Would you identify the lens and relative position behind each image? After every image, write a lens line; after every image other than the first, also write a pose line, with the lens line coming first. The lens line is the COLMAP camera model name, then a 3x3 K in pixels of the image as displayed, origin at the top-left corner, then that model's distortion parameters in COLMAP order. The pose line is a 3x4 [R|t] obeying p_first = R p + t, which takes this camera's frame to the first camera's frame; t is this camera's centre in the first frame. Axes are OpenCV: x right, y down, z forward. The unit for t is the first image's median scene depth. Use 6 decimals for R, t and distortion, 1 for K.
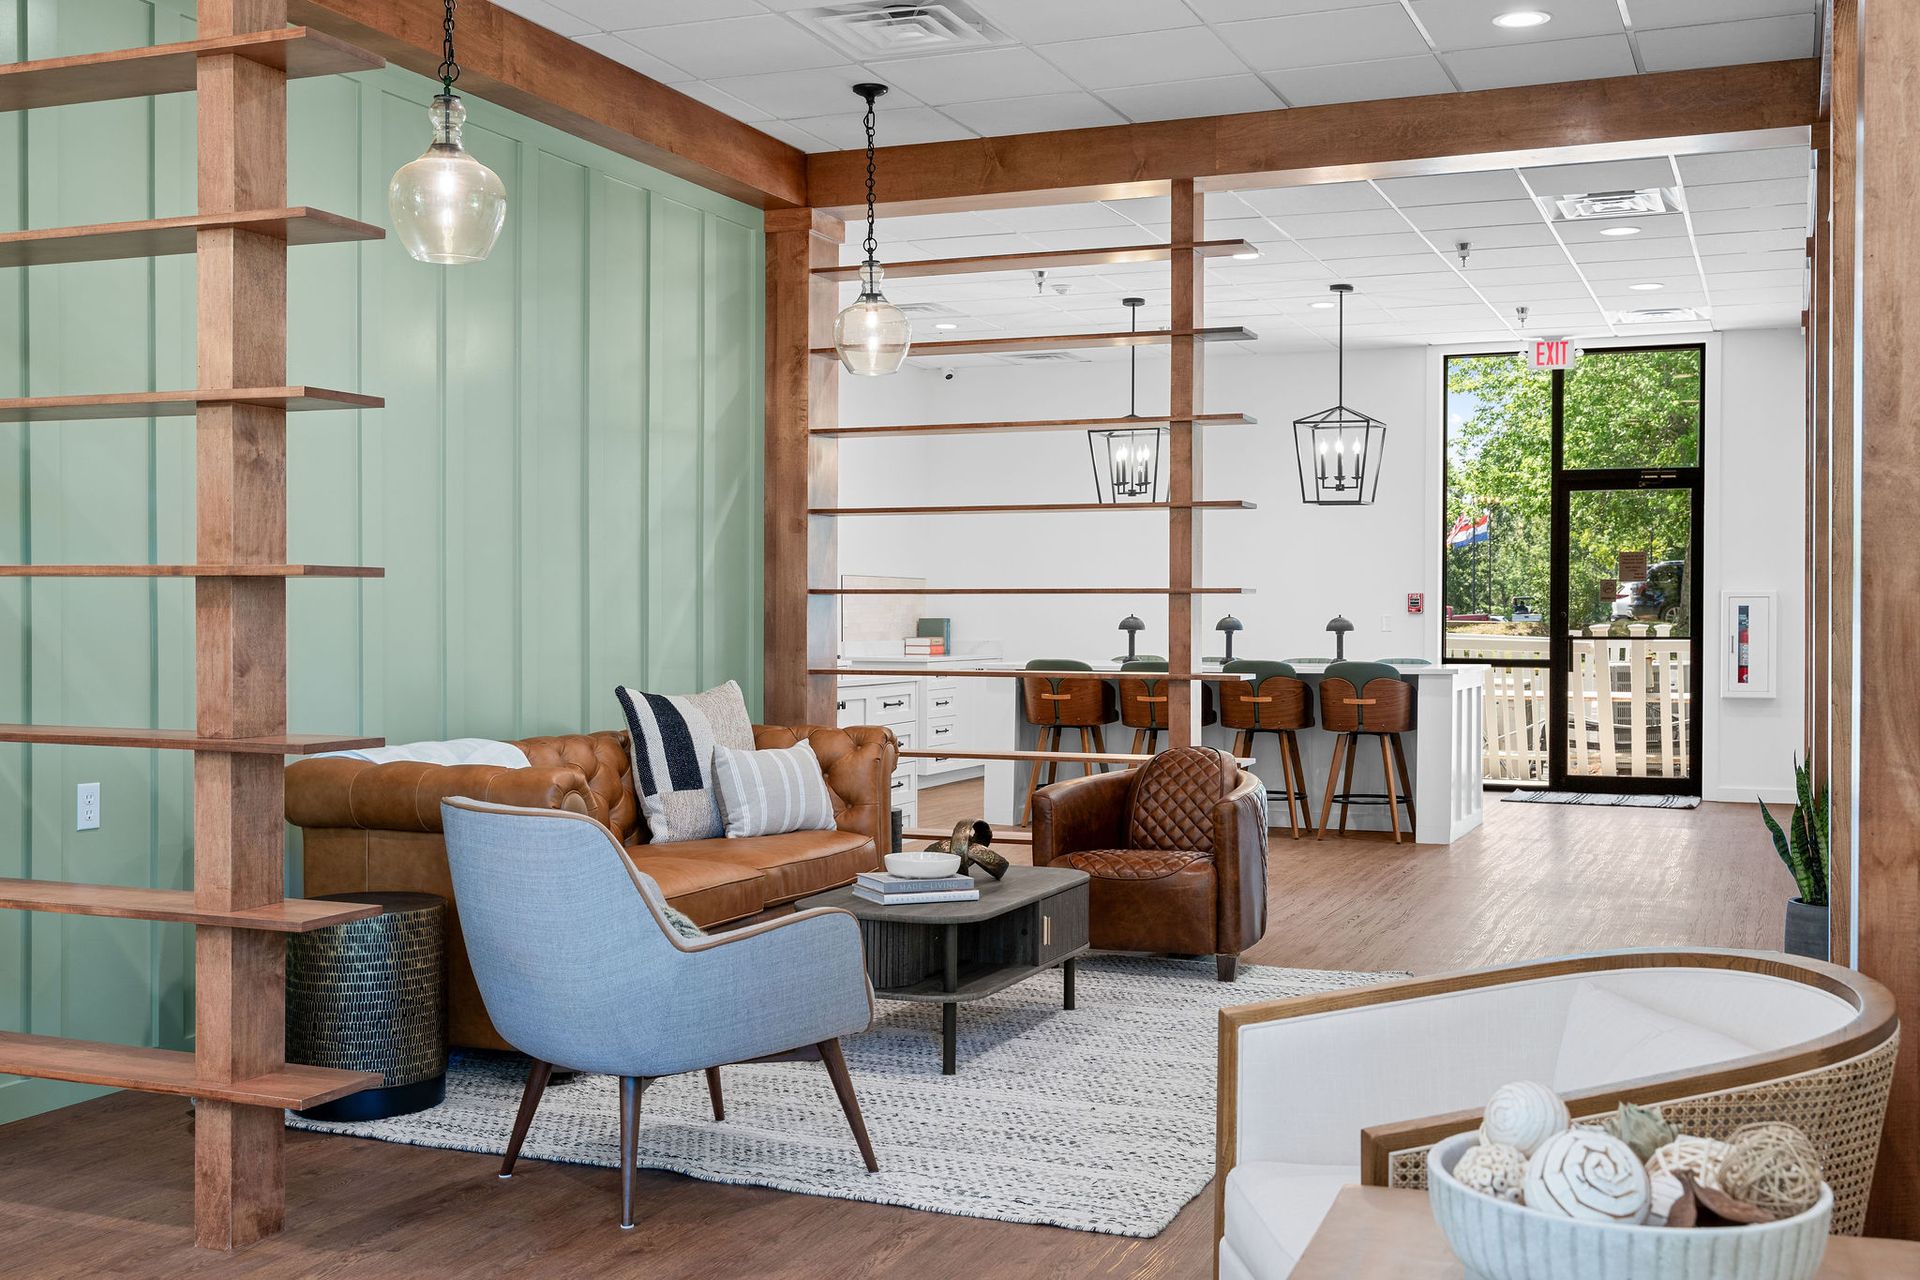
lens RADIAL K [[2060.1, 0, 1086.6], [0, 2060.1, 652.2], [0, 0, 1]] dist [0.003139, 0.000000]
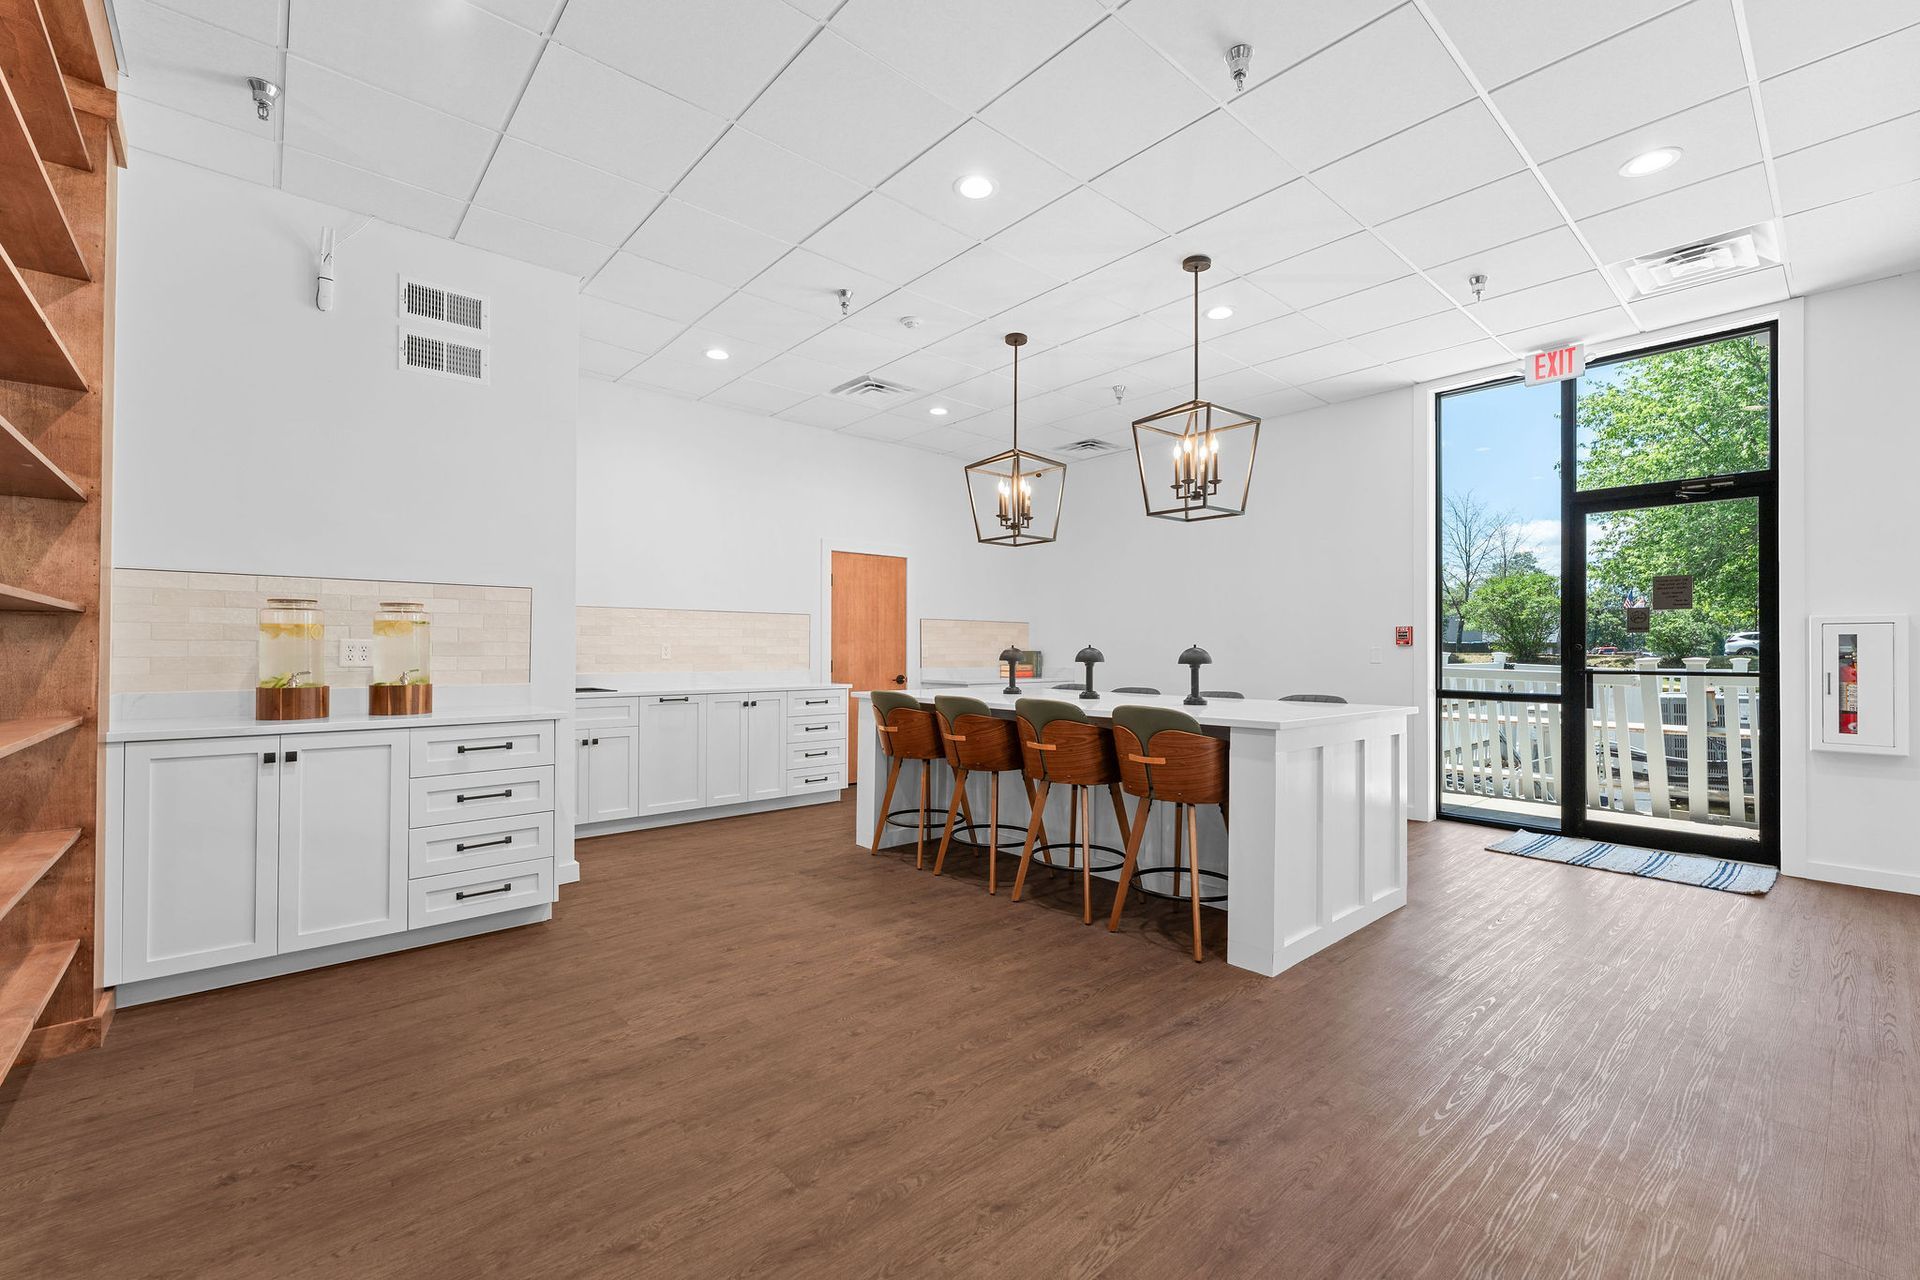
lens RADIAL K [[769.9, 0, 1024.4], [0, 769.9, 646.3], [0, 0, 1]] dist [-0.000449, -0.000127]
pose [[0.878768, -0.003609, -0.477236, 0.305209], [-0.009021, 0.999667, -0.024170, -0.013211], [0.477164, 0.025546, 0.878443, 0.988623]]
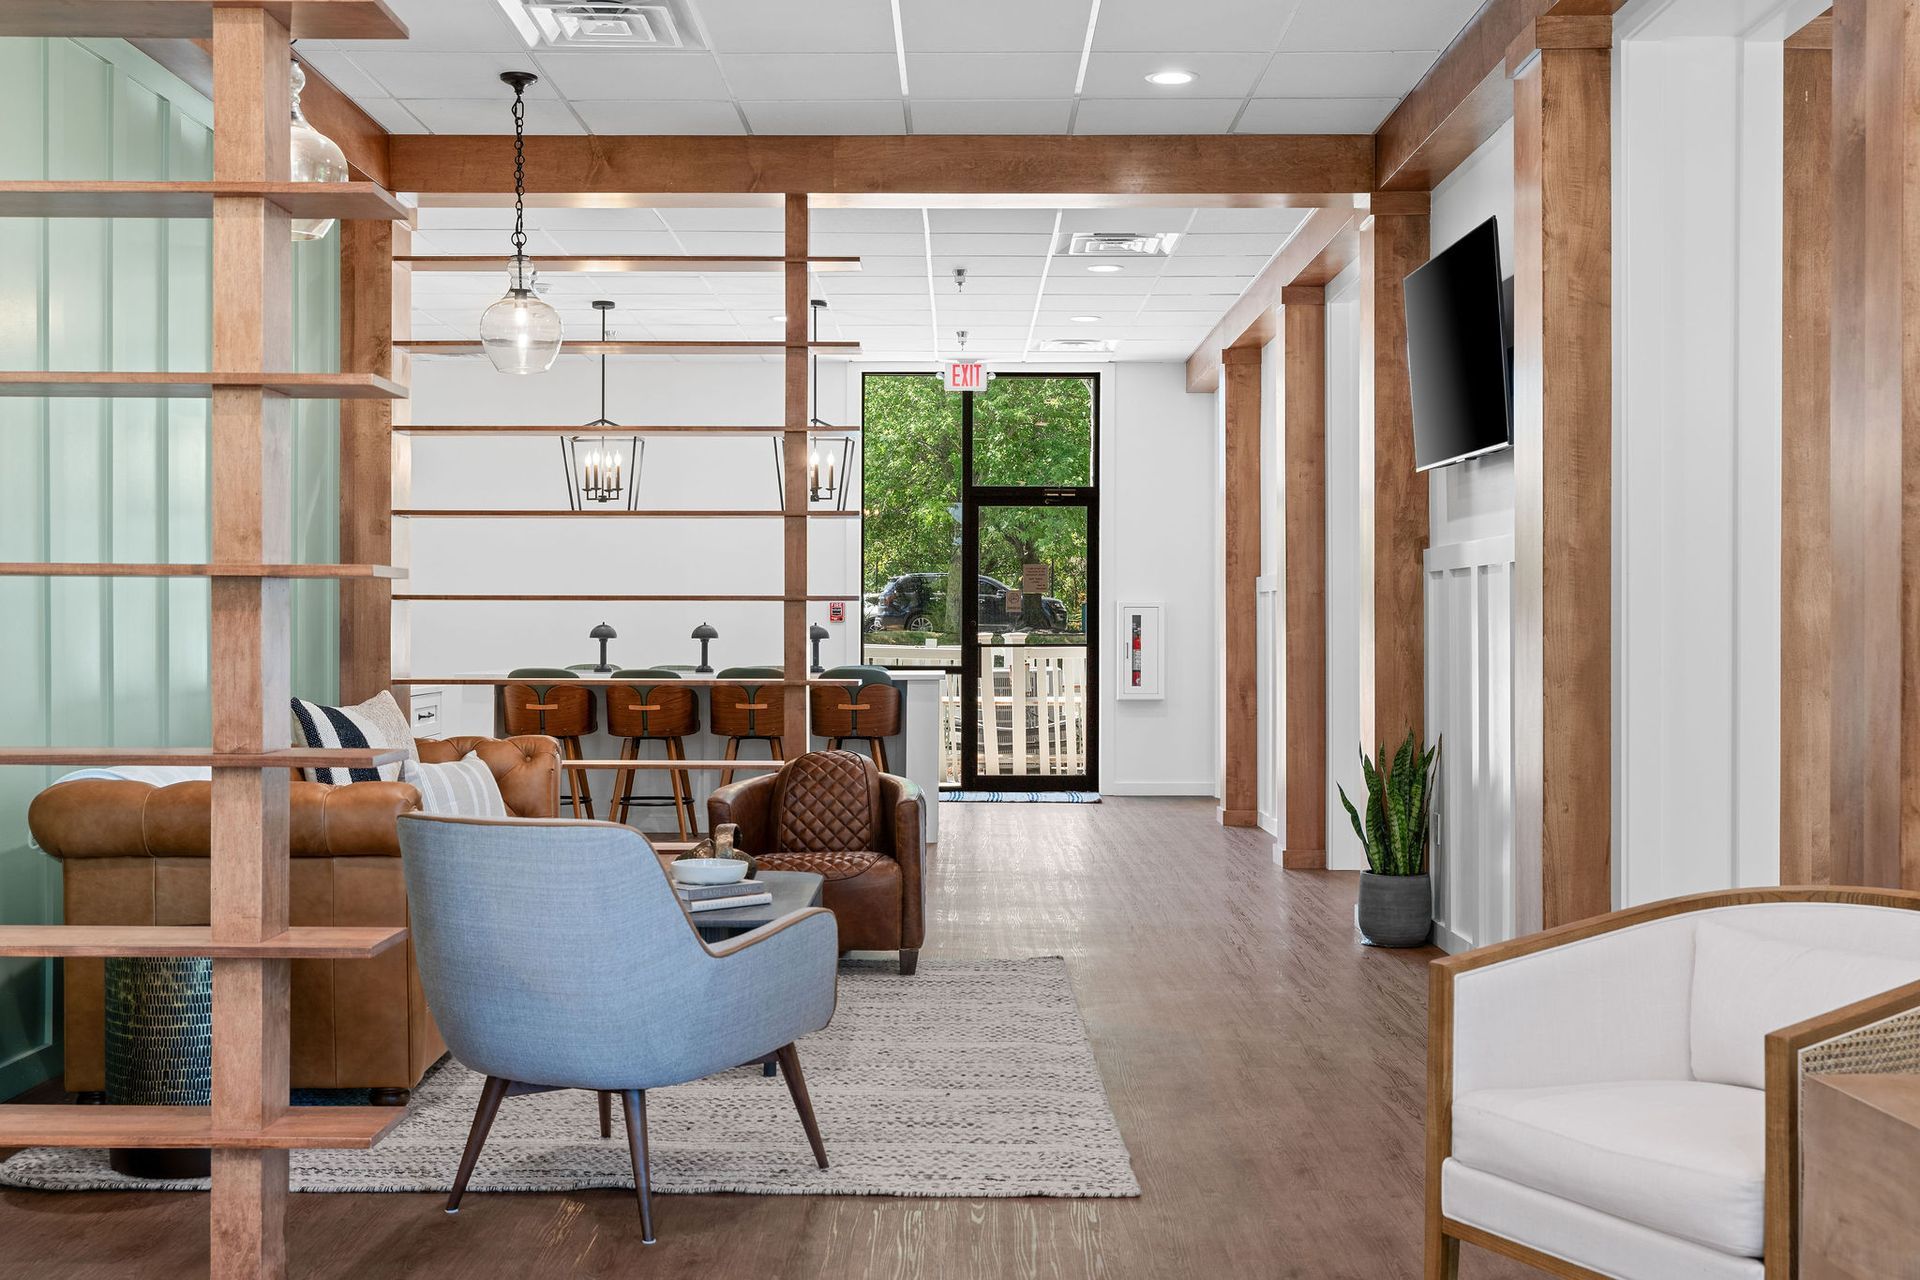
lens RADIAL K [[2060.1, 0, 1074.6], [0, 2060.1, 655.5], [0, 0, 1]] dist [0.003139, 0.000000]
pose [[0.924091, -0.006058, 0.382125, -0.214286], [0.007422, 0.999970, -0.002096, 0.001561], [-0.382101, 0.004773, 0.924108, 0.007403]]
